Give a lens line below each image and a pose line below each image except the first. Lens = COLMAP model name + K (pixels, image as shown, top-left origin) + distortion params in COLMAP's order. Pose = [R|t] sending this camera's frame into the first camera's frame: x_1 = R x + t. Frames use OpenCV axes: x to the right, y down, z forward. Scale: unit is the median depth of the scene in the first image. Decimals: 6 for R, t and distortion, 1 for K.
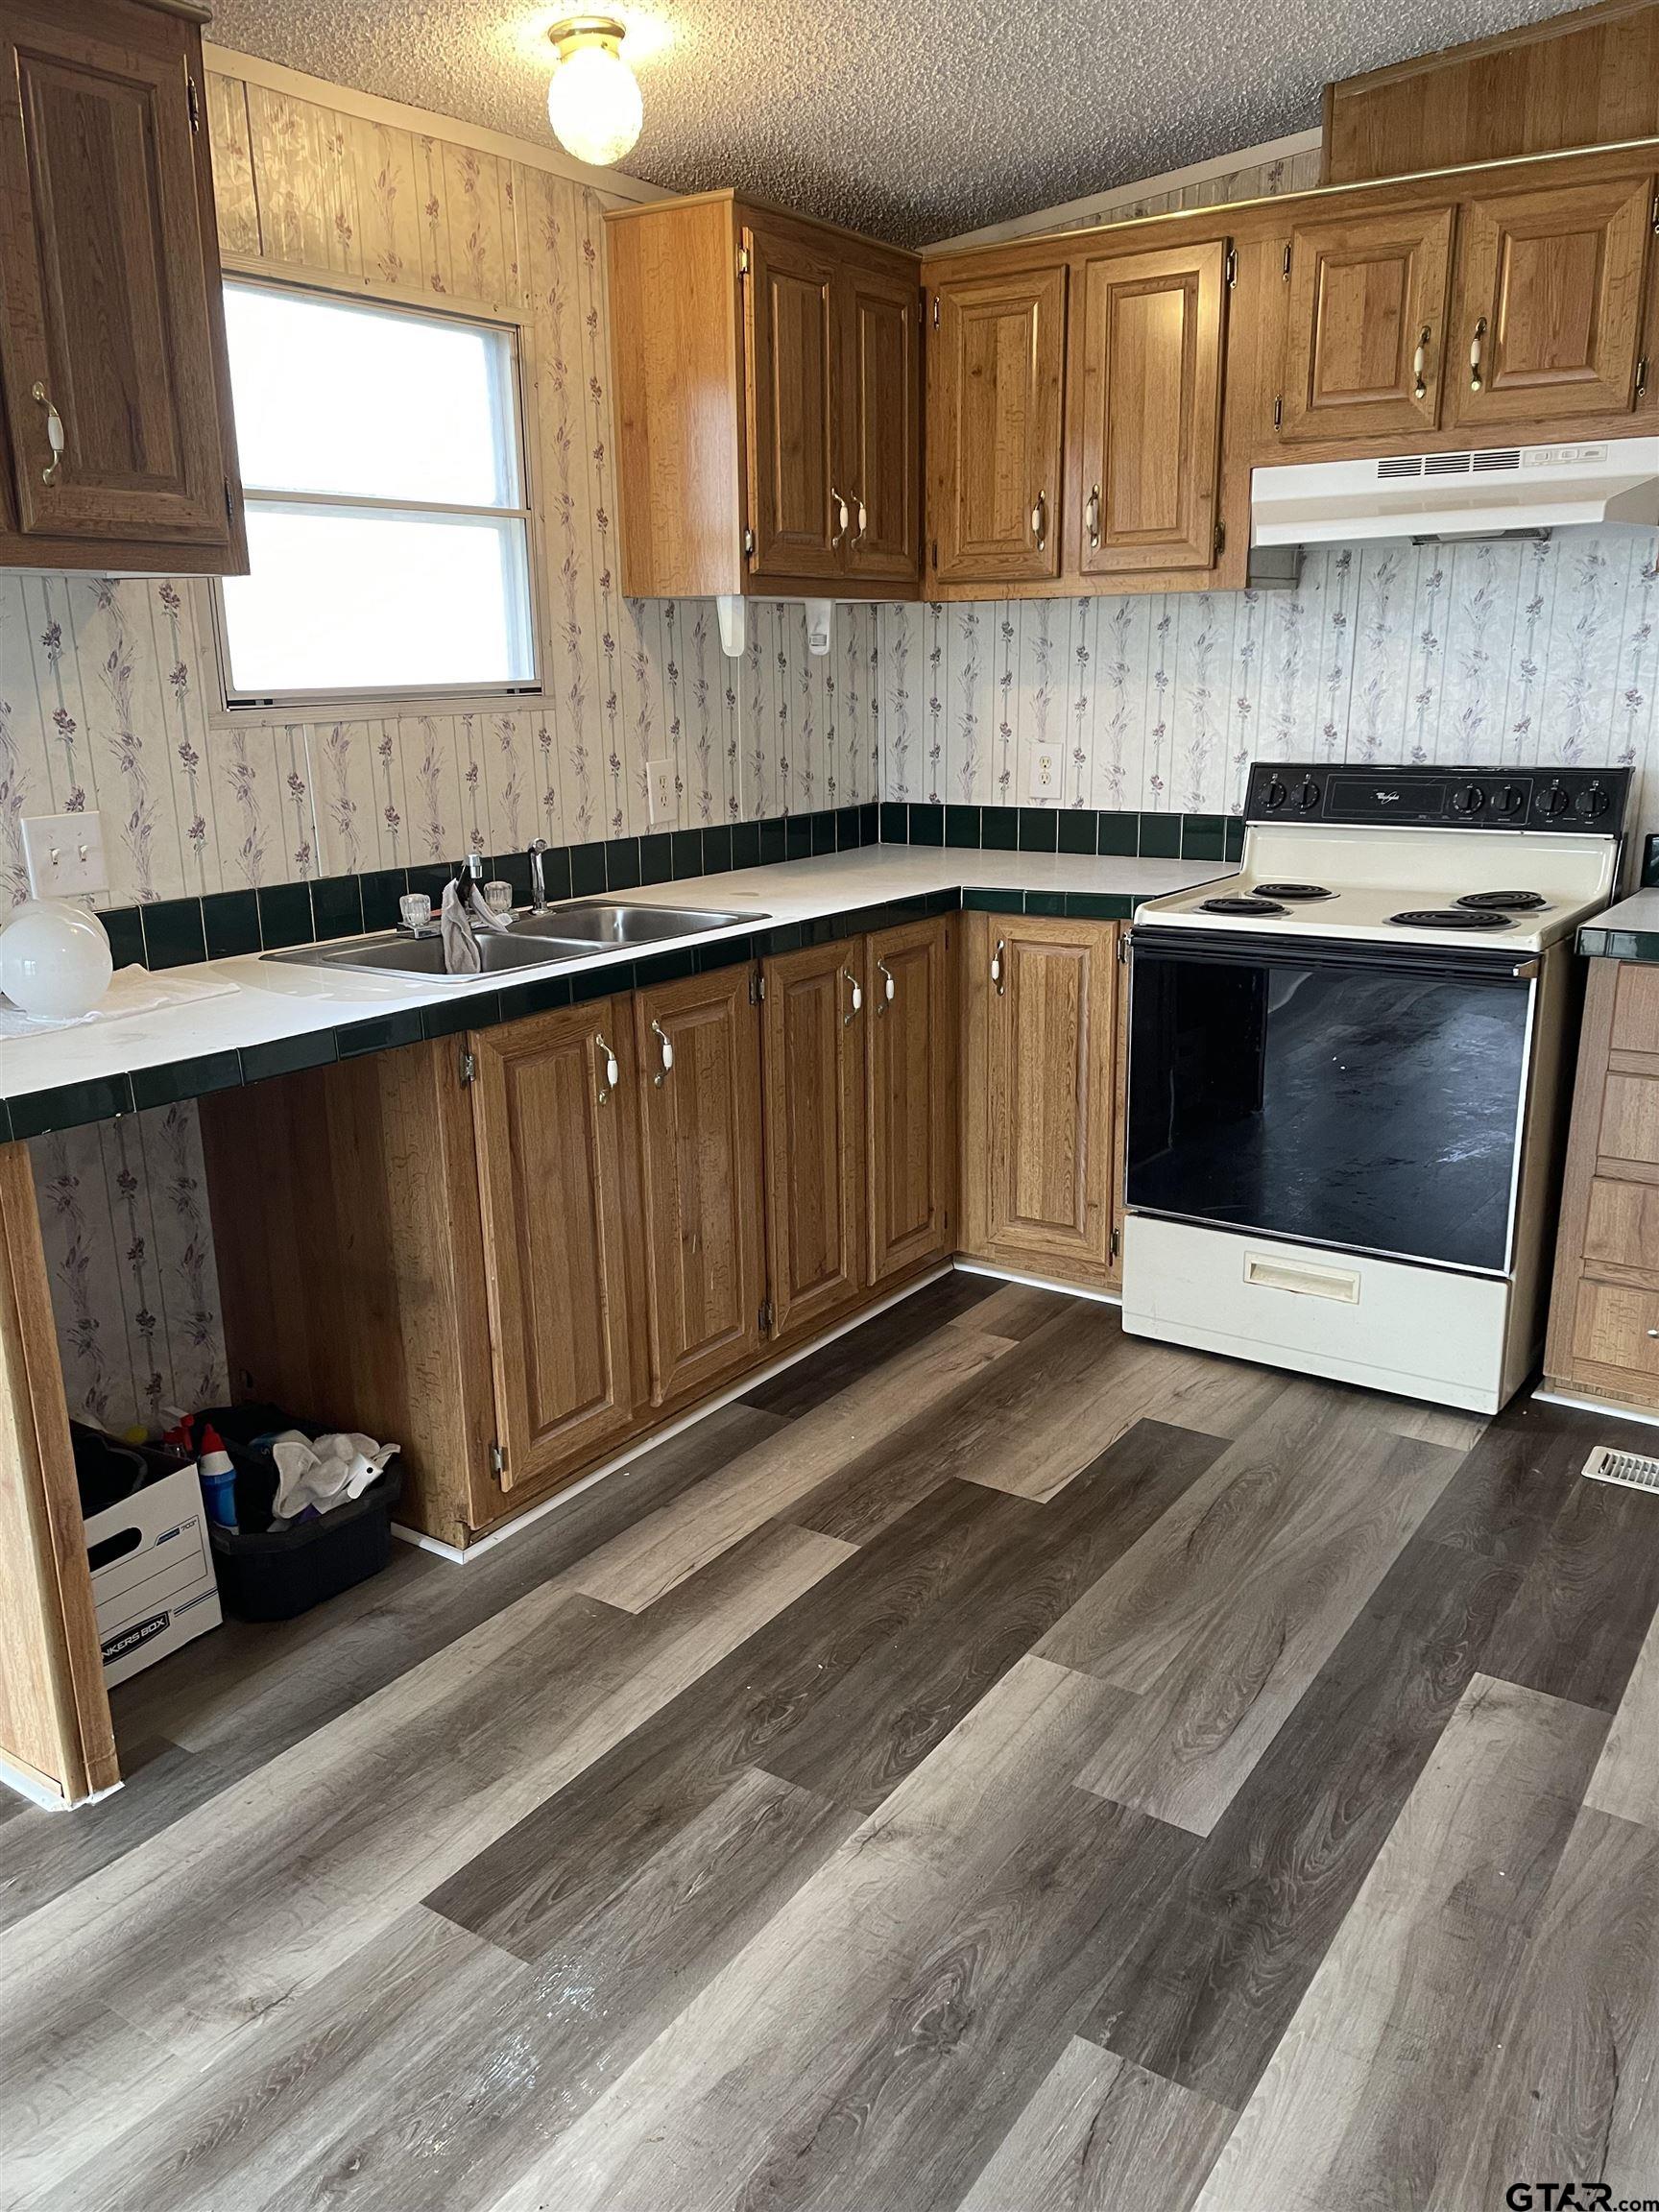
lens RADIAL K [[1638.5, 0, 831.6], [0, 1638.5, 1122.3], [0, 0, 1]] dist [0.089942, -0.108574]
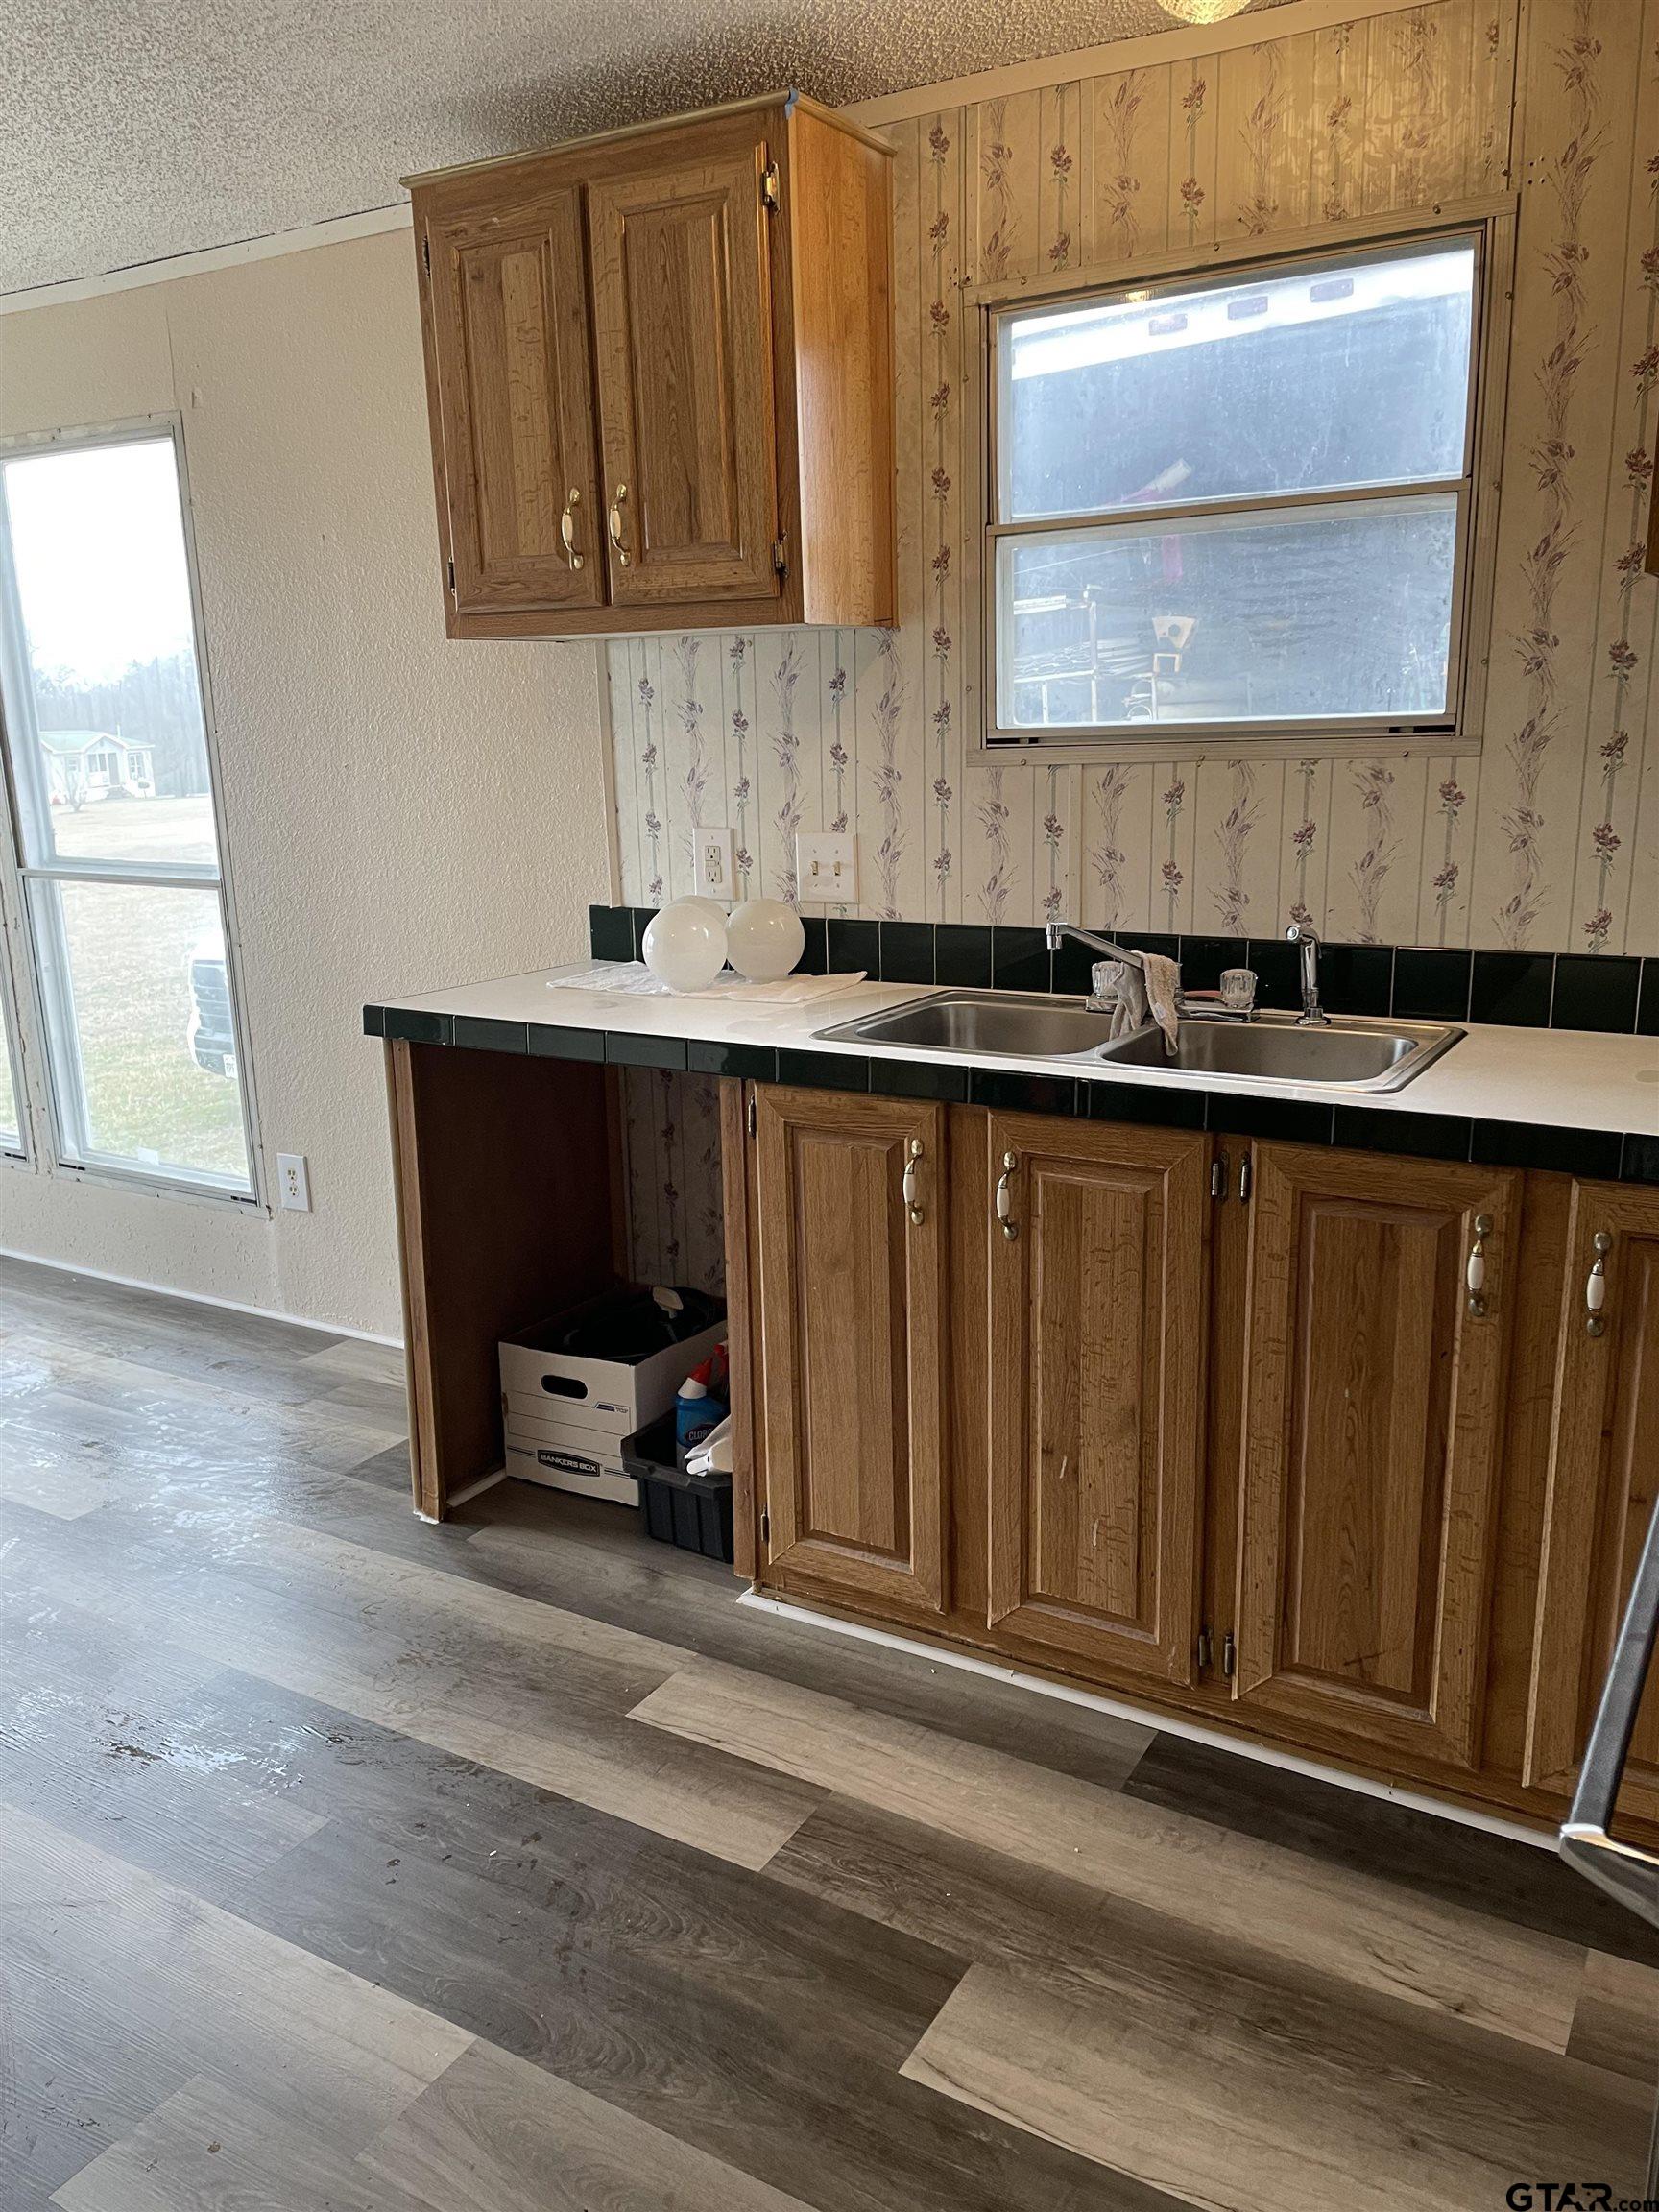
lens RADIAL K [[1638.5, 0, 829.9], [0, 1638.5, 1109.6], [0, 0, 1]] dist [0.089942, -0.108574]
pose [[0.071037, 0.244893, -0.966944, 0.648712], [-0.253764, 0.941935, 0.219916, -0.237393], [0.964654, 0.229753, 0.129058, 0.830462]]
